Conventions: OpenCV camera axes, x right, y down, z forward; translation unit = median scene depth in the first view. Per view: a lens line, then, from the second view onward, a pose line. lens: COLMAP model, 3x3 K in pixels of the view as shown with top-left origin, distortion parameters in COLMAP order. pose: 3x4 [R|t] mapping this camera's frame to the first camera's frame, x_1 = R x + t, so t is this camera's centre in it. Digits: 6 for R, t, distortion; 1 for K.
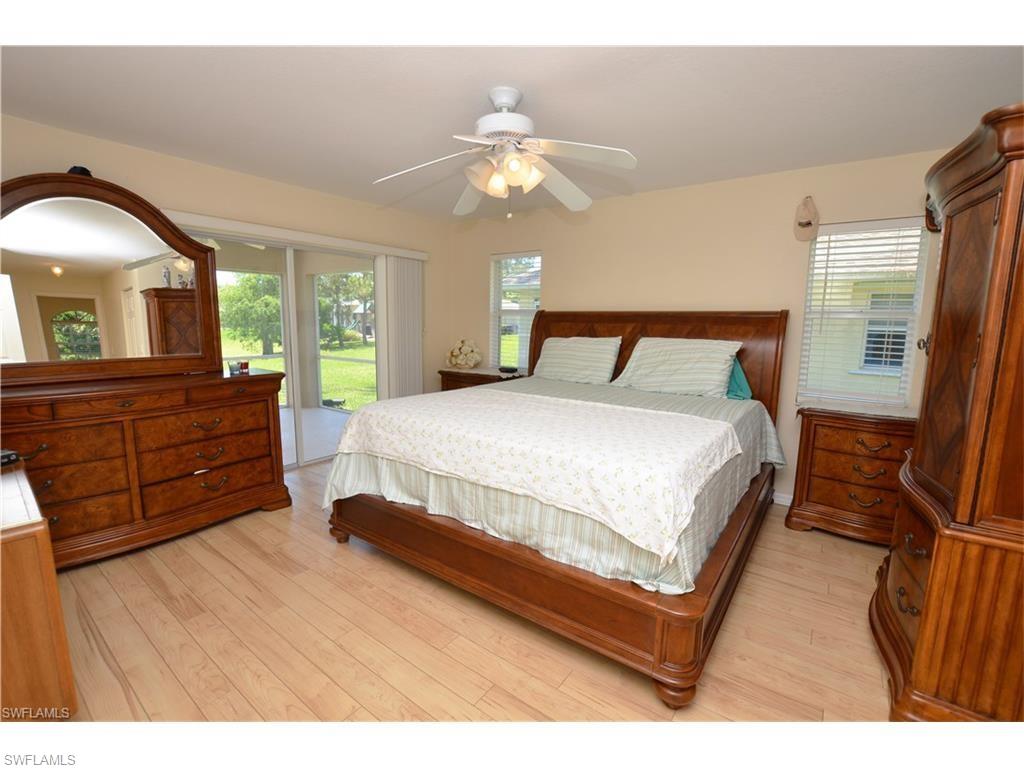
lens RADIAL K [[449.6, 0, 513.4], [0, 449.6, 388.7], [0, 0, 1]] dist [-0.030569, -0.000144]
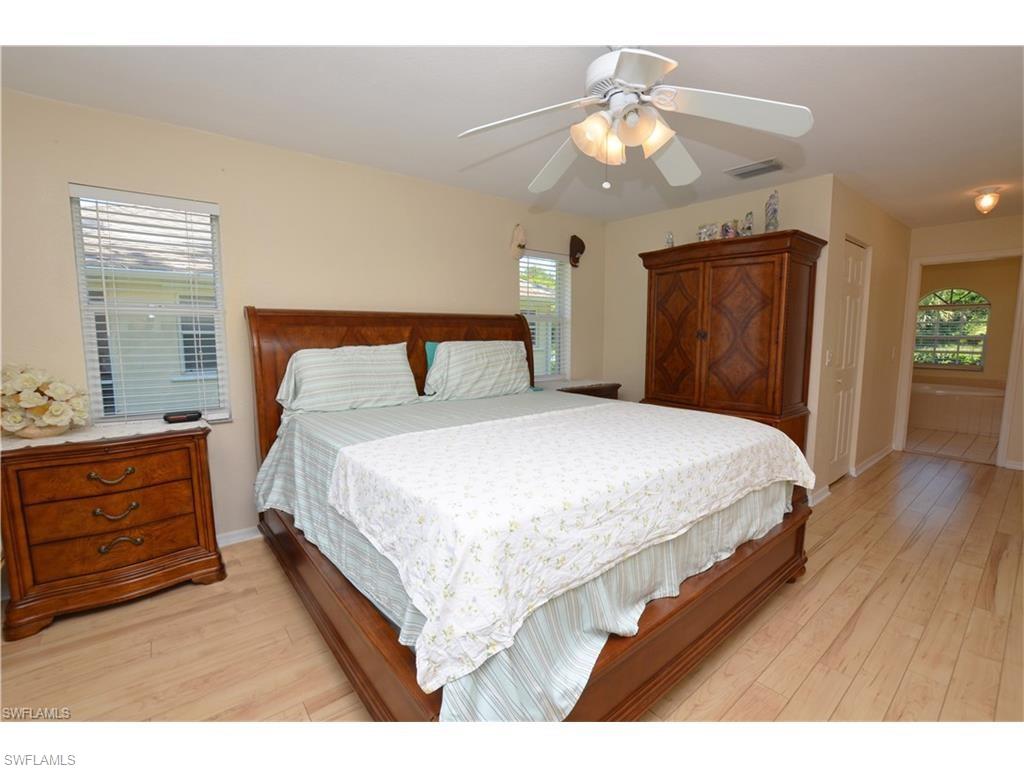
lens RADIAL K [[449.6, 0, 513.4], [0, 449.6, 388.7], [0, 0, 1]] dist [-0.030569, -0.000144]
pose [[0.246928, -0.131911, 0.960014, -0.588233], [0.147641, 0.984247, 0.097265, -0.095702], [-0.957720, 0.117720, 0.262514, 0.693721]]
